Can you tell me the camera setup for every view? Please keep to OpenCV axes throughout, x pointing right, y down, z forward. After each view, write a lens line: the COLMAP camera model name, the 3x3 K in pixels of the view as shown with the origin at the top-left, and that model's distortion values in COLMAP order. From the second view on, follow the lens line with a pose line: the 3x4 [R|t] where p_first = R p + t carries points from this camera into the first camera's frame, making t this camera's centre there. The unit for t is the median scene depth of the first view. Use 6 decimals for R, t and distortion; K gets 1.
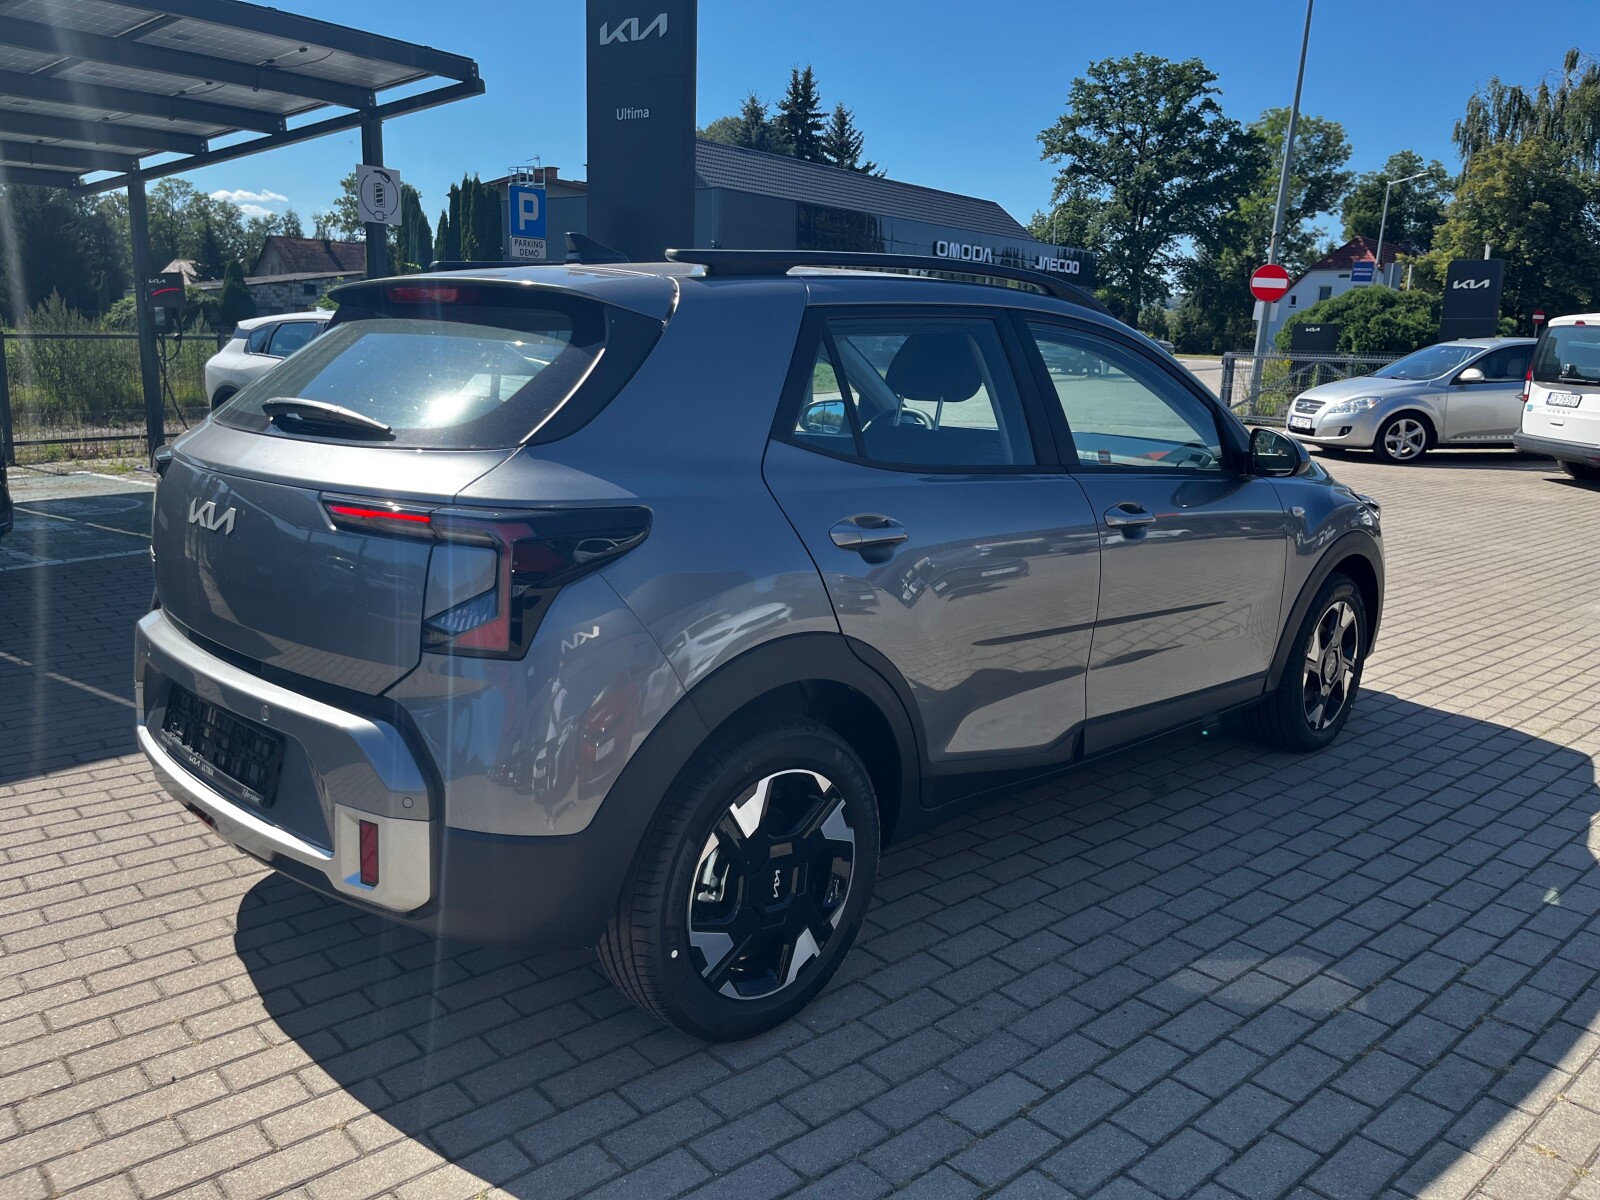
lens RADIAL K [[1205.9, 0, 795.3], [0, 1205.9, 593.4], [0, 0, 1]] dist [0.057898, -0.077098]
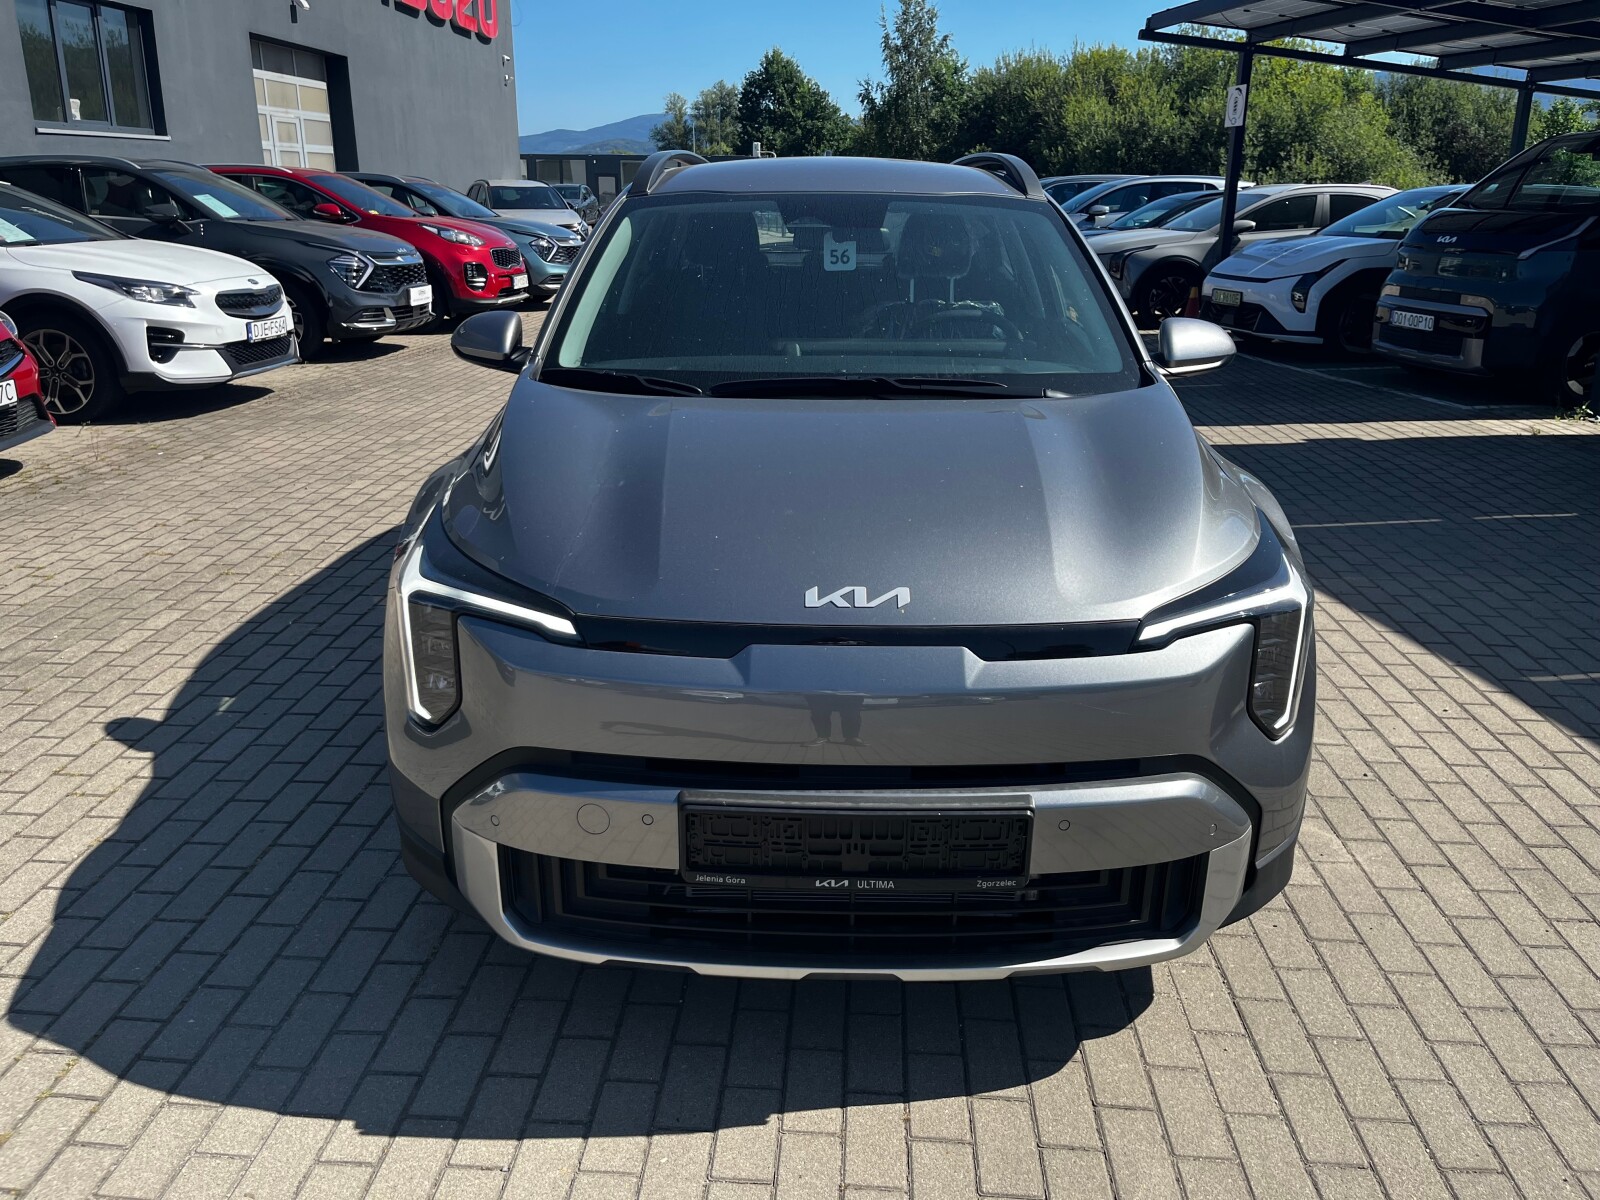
lens RADIAL K [[1216.2, 0, 793.9], [0, 1216.2, 619.0], [0, 0, 1]] dist [0.071899, -0.121603]
pose [[-0.709995, 0.204453, -0.673874, 1.145117], [-0.165277, 0.881818, 0.441680, -0.468860], [0.684537, 0.424966, -0.592294, 2.296221]]
